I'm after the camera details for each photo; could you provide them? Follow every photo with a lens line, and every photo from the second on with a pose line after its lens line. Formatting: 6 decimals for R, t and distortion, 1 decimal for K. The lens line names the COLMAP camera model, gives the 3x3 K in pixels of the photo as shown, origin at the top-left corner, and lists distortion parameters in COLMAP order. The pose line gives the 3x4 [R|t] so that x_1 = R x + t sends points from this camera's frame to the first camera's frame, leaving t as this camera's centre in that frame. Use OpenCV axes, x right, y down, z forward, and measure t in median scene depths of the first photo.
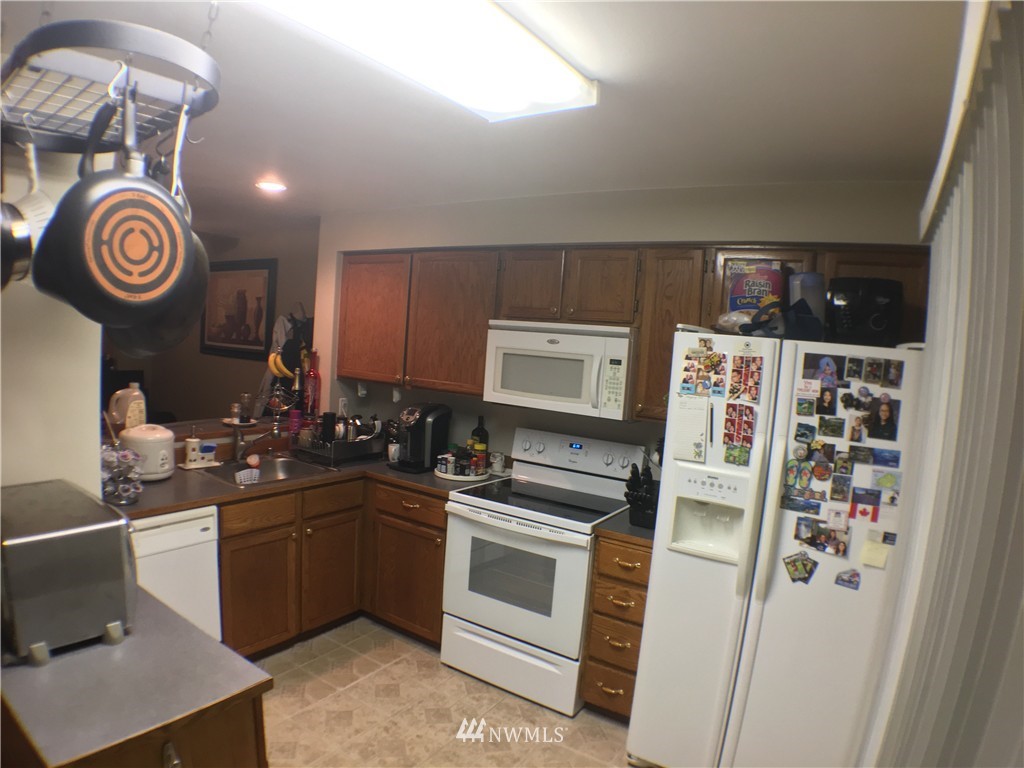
lens RADIAL K [[598.5, 0, 512.0], [0, 598.5, 384.0], [0, 0, 1]] dist [-0.176473, 0.027682]
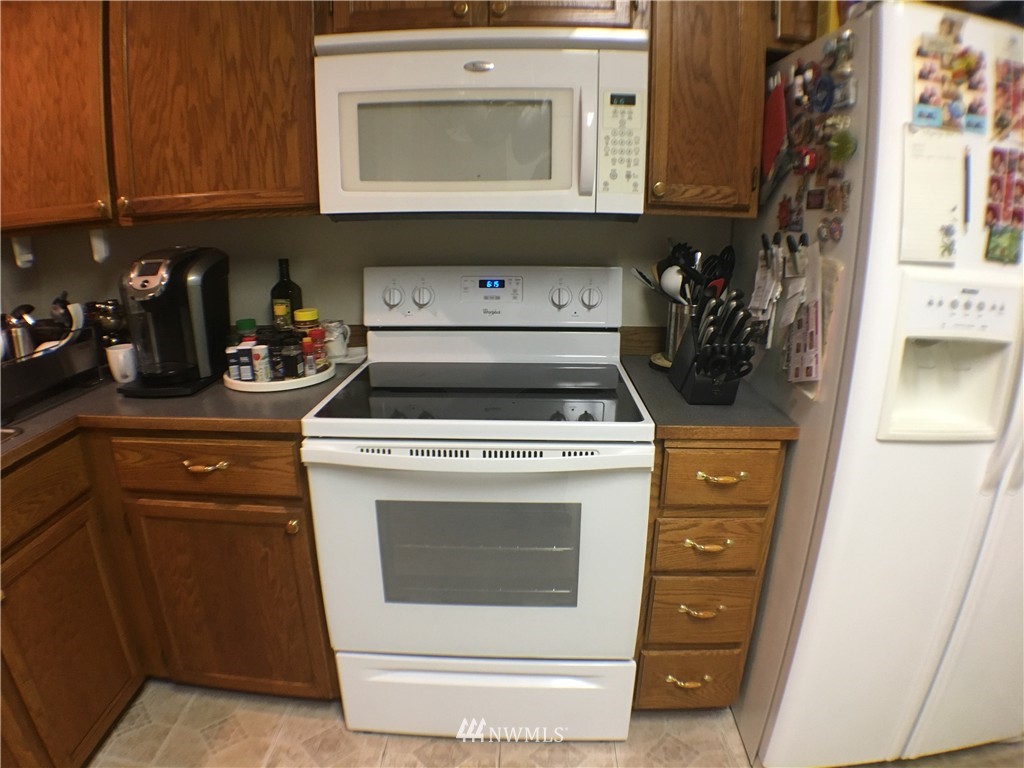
lens RADIAL K [[598.5, 0, 512.0], [0, 598.5, 384.0], [0, 0, 1]] dist [-0.176473, 0.027682]
pose [[0.856572, -0.213777, 0.469664, -0.163013], [0.094718, 0.959823, 0.264136, 0.051121], [-0.507260, -0.181766, 0.842406, 0.529624]]
